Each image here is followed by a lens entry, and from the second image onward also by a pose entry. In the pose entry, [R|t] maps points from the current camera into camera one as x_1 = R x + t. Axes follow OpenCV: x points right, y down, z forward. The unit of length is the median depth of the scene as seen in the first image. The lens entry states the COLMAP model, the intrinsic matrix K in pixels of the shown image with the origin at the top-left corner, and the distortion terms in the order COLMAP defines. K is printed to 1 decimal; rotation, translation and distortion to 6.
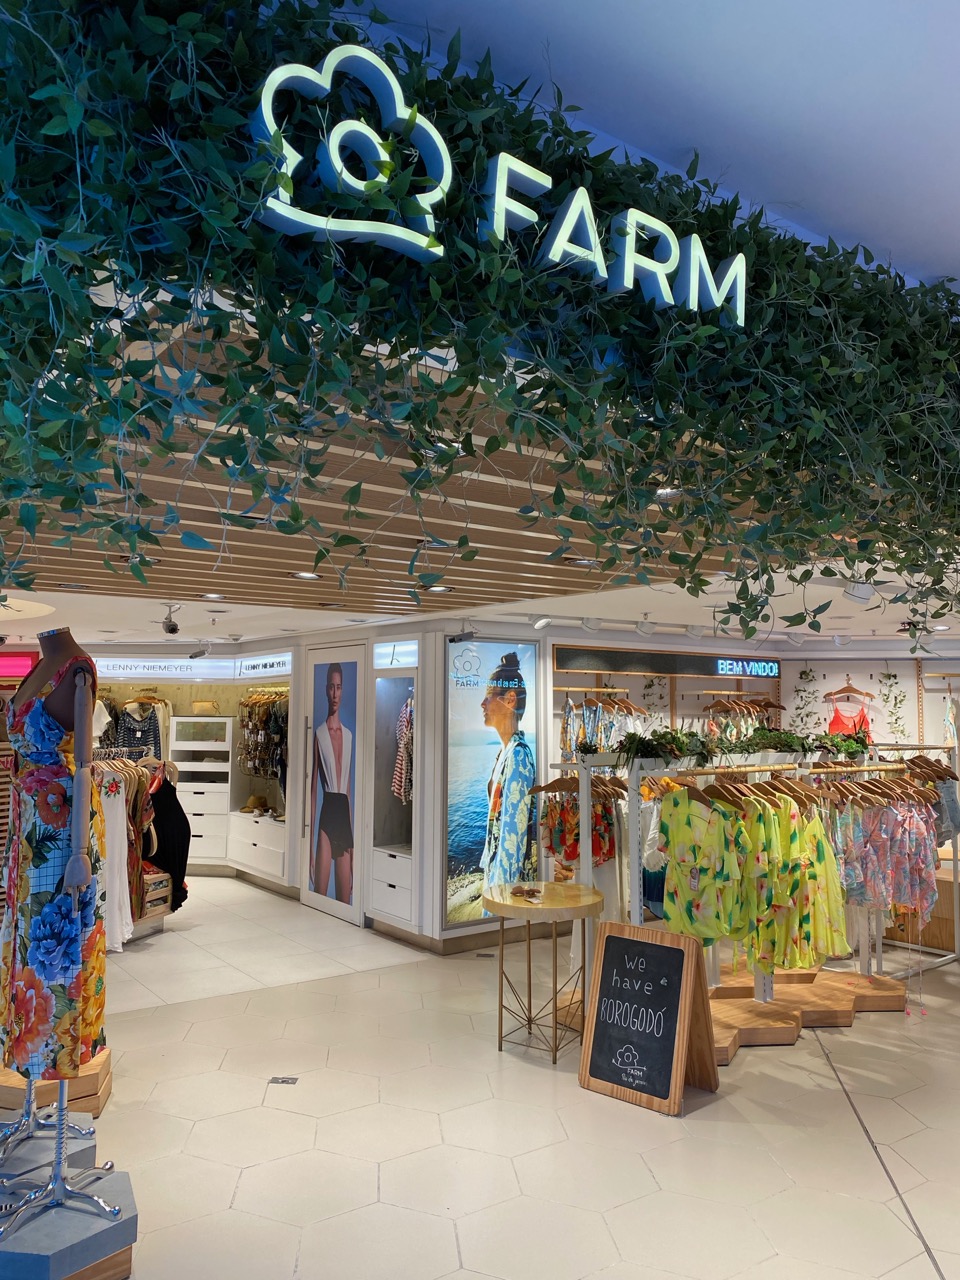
lens RADIAL K [[973.3, 0, 481.5], [0, 973.3, 638.0], [0, 0, 1]] dist [-0.000075, -0.000128]
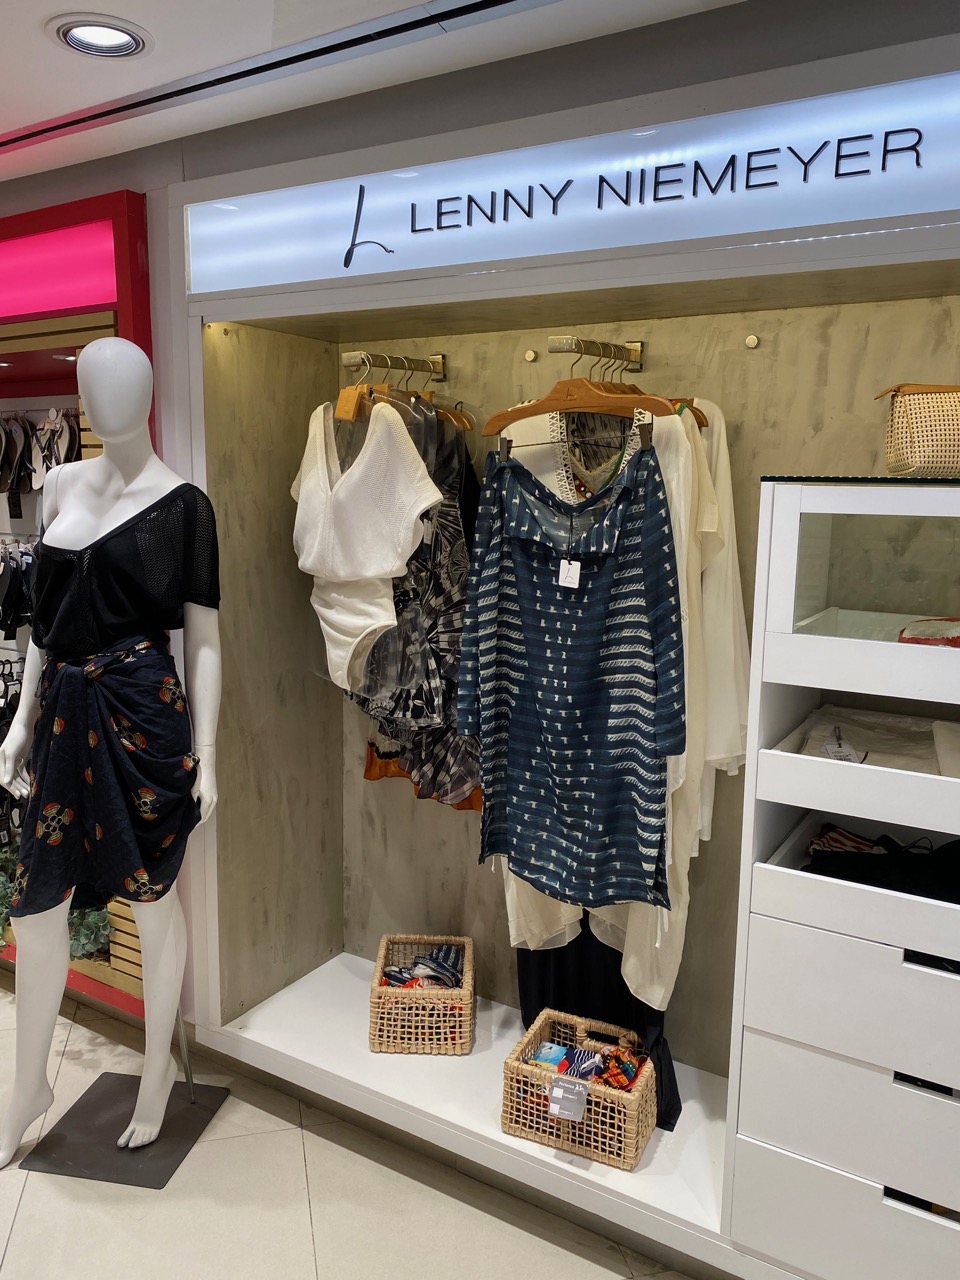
lens RADIAL K [[973.3, 0, 480.0], [0, 973.3, 639.3], [0, 0, 1]] dist [-0.000075, -0.000128]
pose [[0.923020, 0.062671, -0.379613, -0.297744], [0.028181, 0.972982, 0.229154, 0.066952], [0.383718, -0.222211, 0.896316, 0.825362]]
